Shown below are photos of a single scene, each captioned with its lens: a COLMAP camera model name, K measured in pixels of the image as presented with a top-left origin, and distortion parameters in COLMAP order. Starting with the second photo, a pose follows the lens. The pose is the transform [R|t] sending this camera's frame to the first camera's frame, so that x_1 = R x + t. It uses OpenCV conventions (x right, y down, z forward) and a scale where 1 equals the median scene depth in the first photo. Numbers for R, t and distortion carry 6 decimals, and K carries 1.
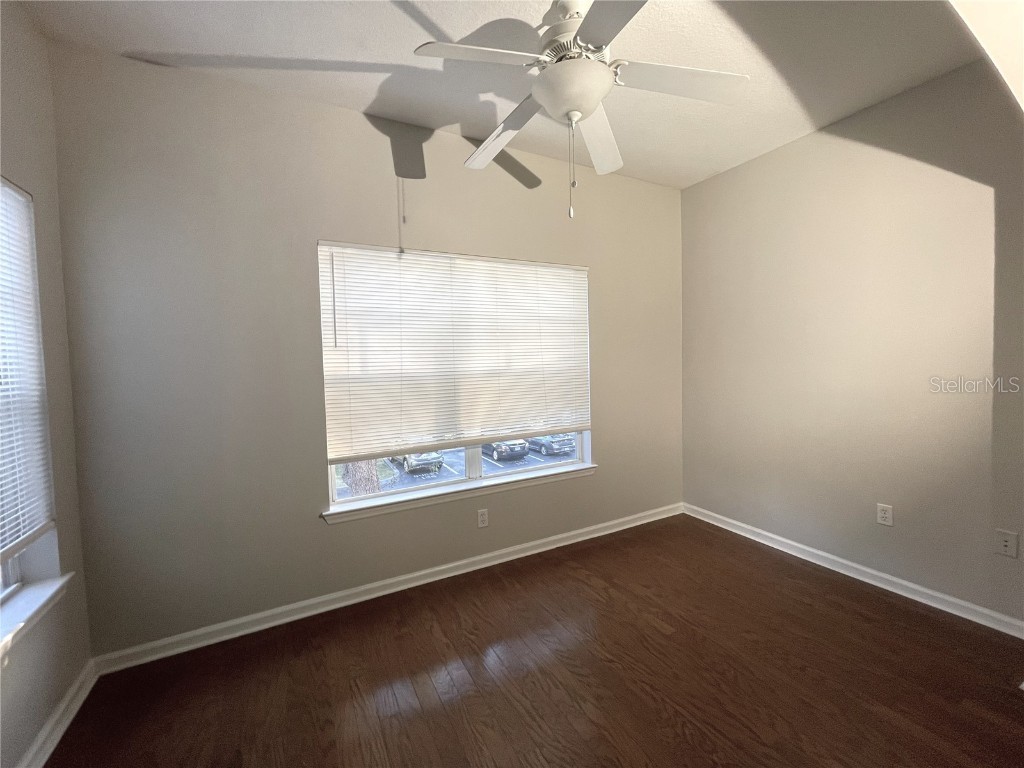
lens RADIAL K [[425.5, 0, 520.5], [0, 425.5, 384.2], [0, 0, 1]] dist [0.002583, -0.000001]
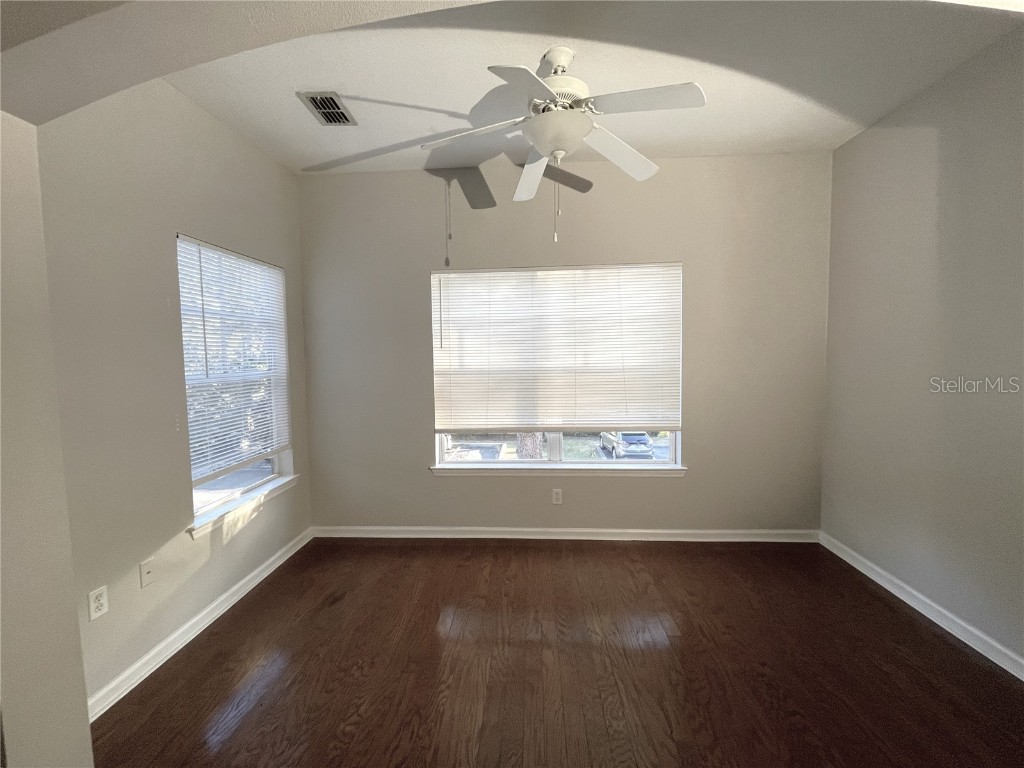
lens RADIAL K [[444.3, 0, 517.1], [0, 444.3, 383.4], [0, 0, 1]] dist [-0.001812, 0.000582]
pose [[0.845306, 0.047602, -0.532157, 0.509950], [-0.034688, 0.998811, 0.034243, -0.029471], [0.533154, -0.010487, 0.845953, -0.071313]]
